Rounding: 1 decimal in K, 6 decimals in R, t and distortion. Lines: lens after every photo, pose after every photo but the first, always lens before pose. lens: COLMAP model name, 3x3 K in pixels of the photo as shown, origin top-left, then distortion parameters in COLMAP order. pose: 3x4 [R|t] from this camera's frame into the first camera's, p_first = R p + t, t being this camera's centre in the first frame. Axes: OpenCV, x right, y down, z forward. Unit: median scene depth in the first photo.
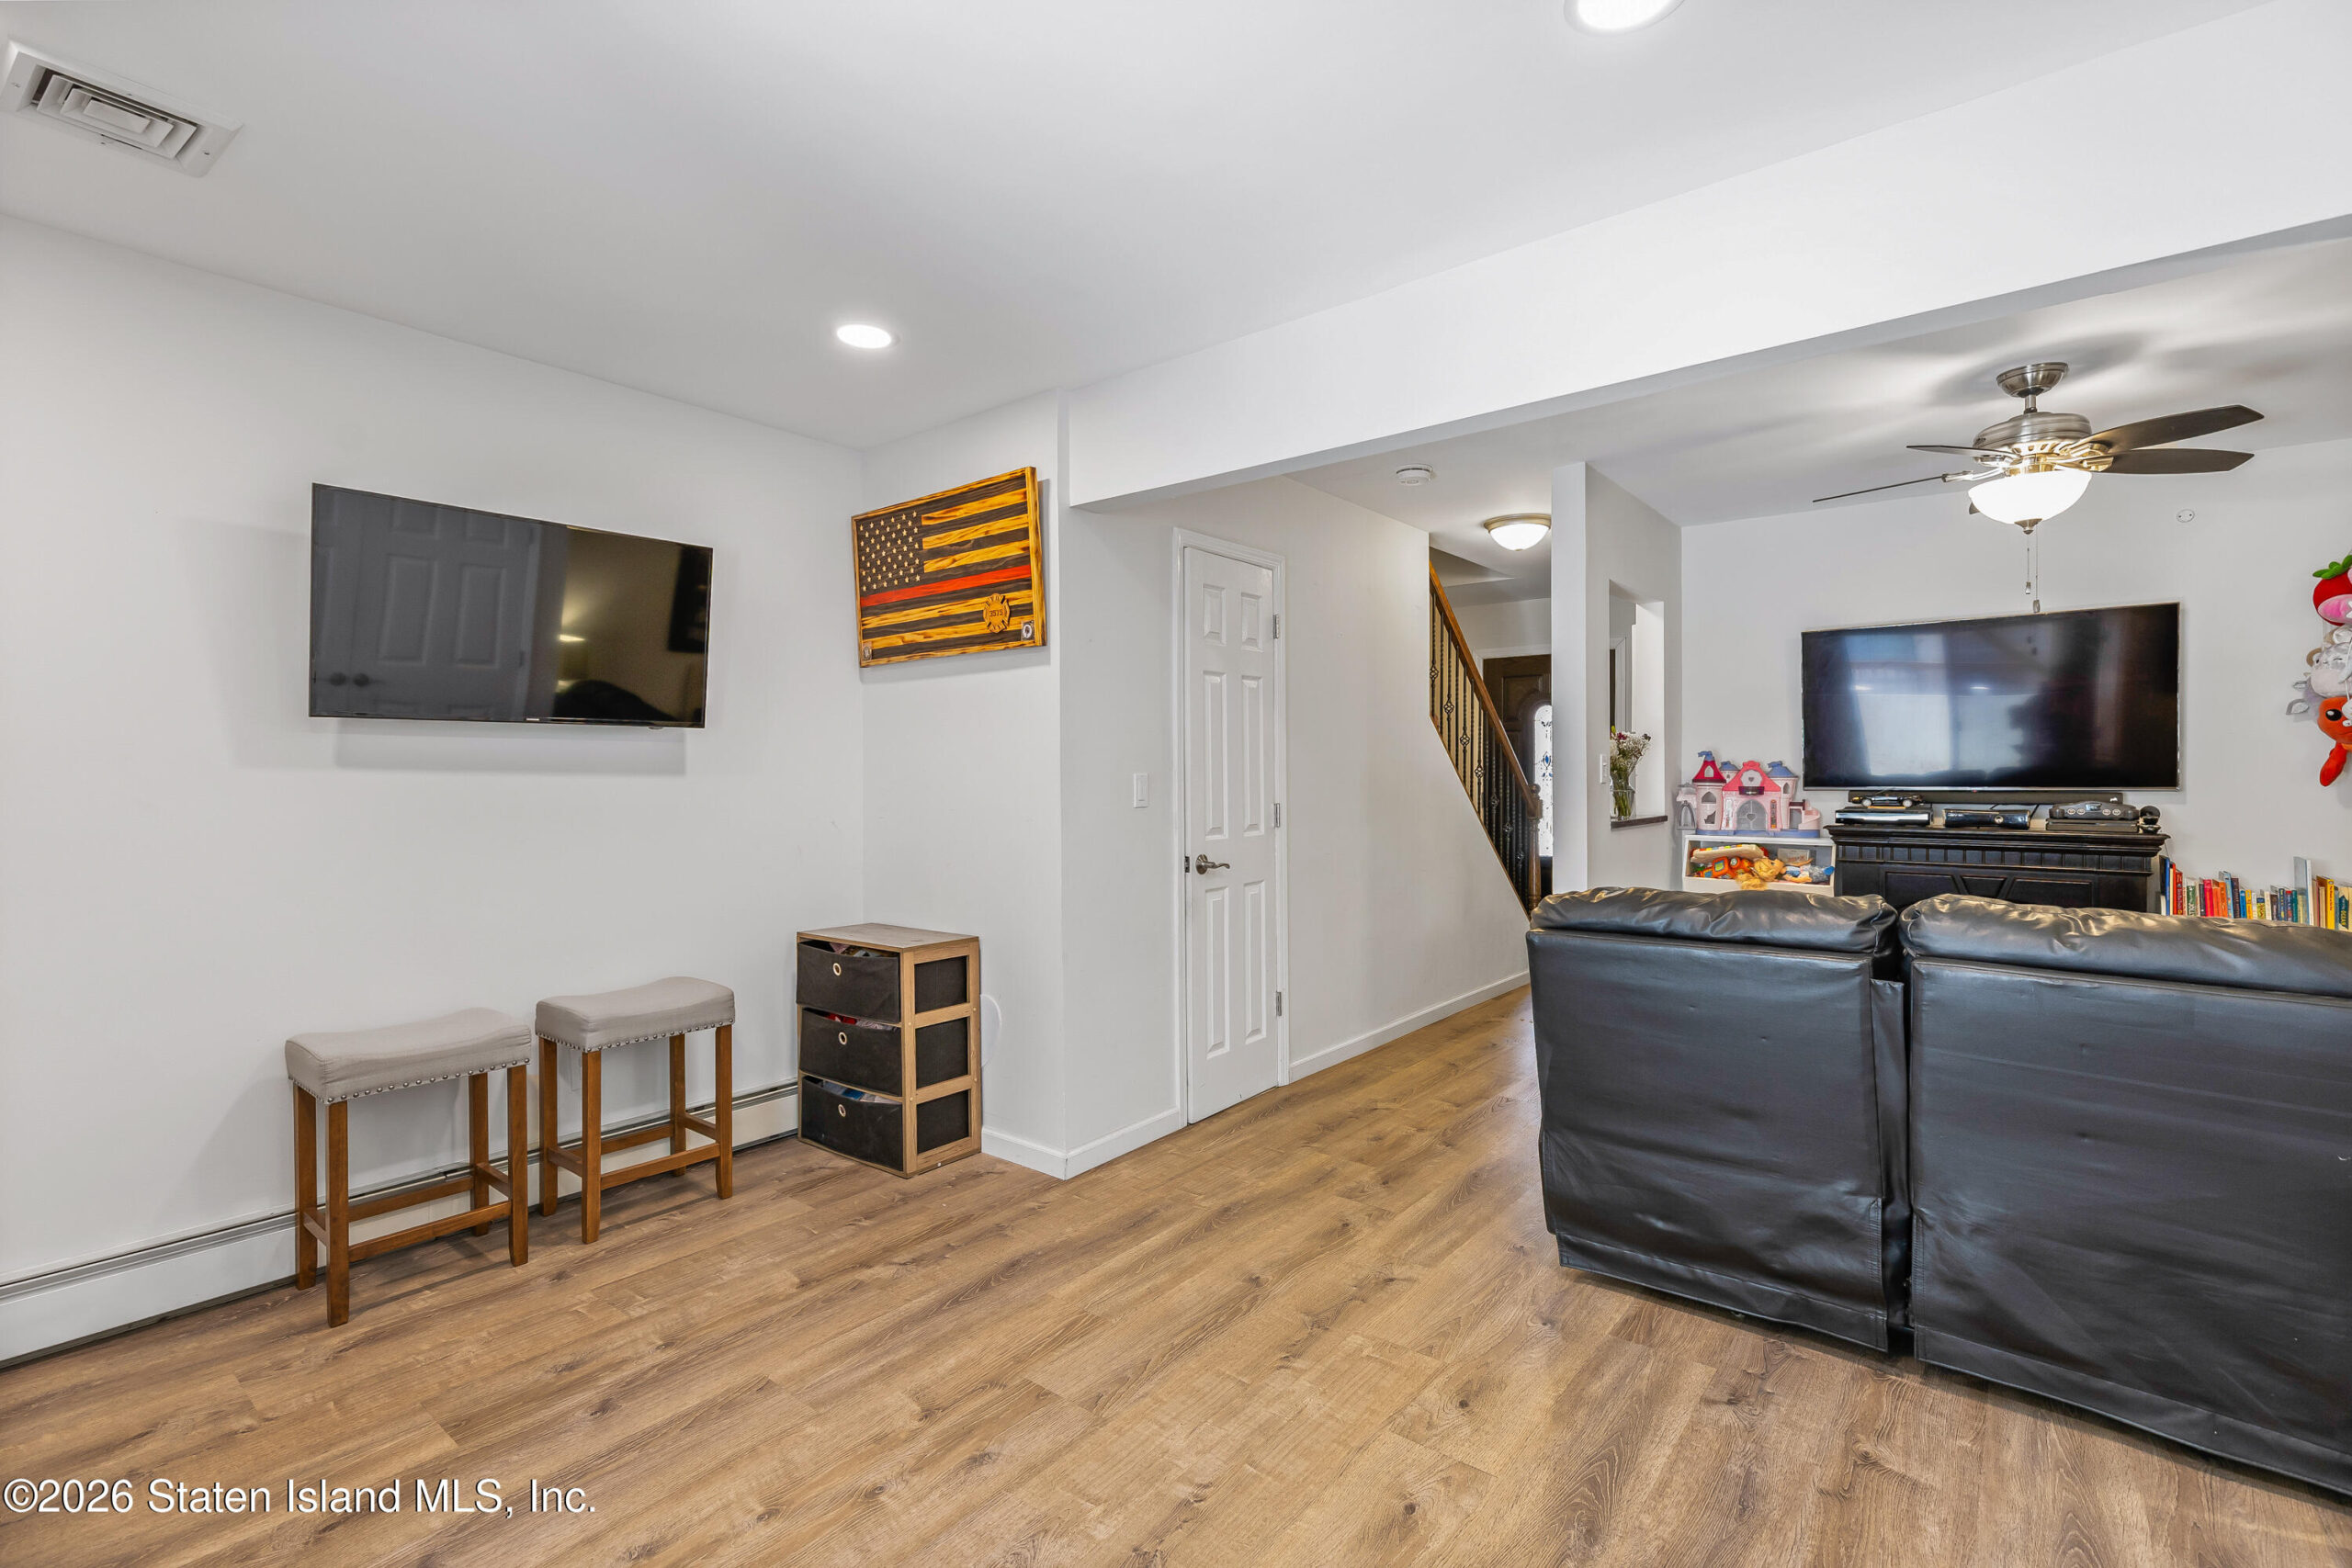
lens RADIAL K [[1060.6, 0, 1189.3], [0, 1060.6, 771.6], [0, 0, 1]] dist [0.007022, 0.000337]
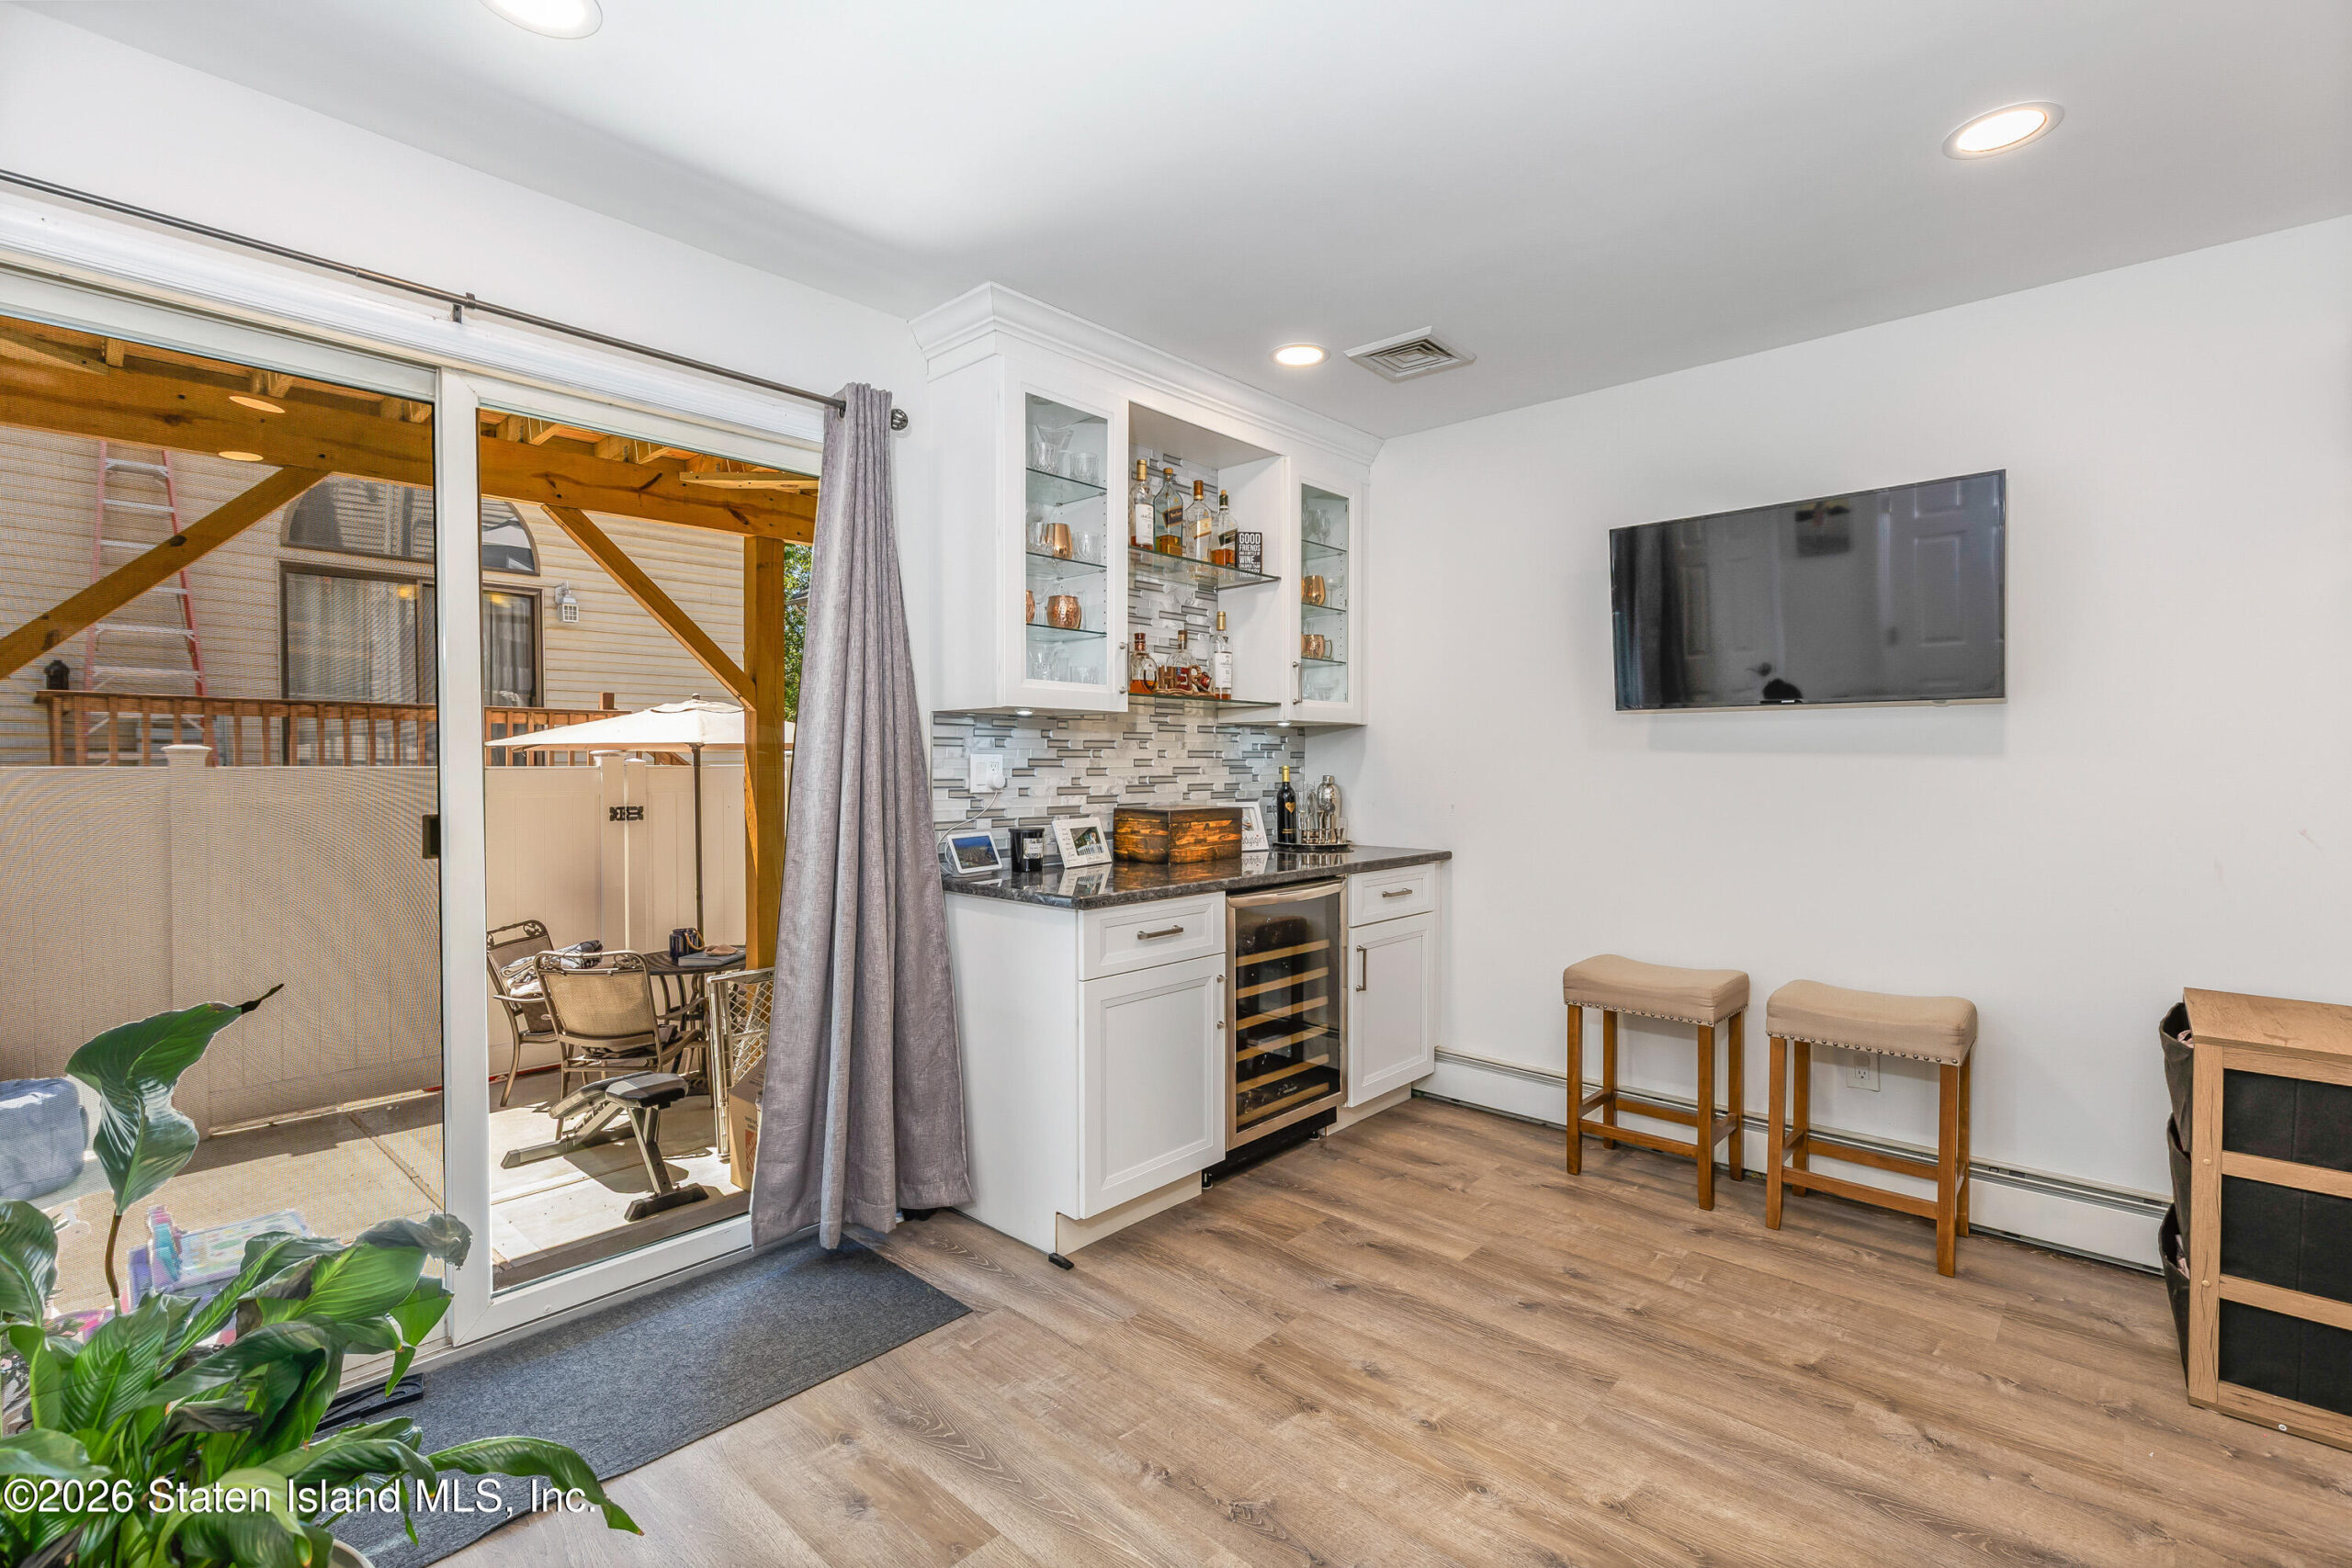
lens RADIAL K [[1038.7, 0, 1183.4], [0, 1038.7, 781.1], [0, 0, 1]] dist [0.007454, 0.000039]
pose [[-0.066386, 0.022225, -0.997546, 0.440314], [0.004584, 0.999748, 0.021969, 0.001088], [0.997784, -0.003115, -0.066471, 0.523155]]
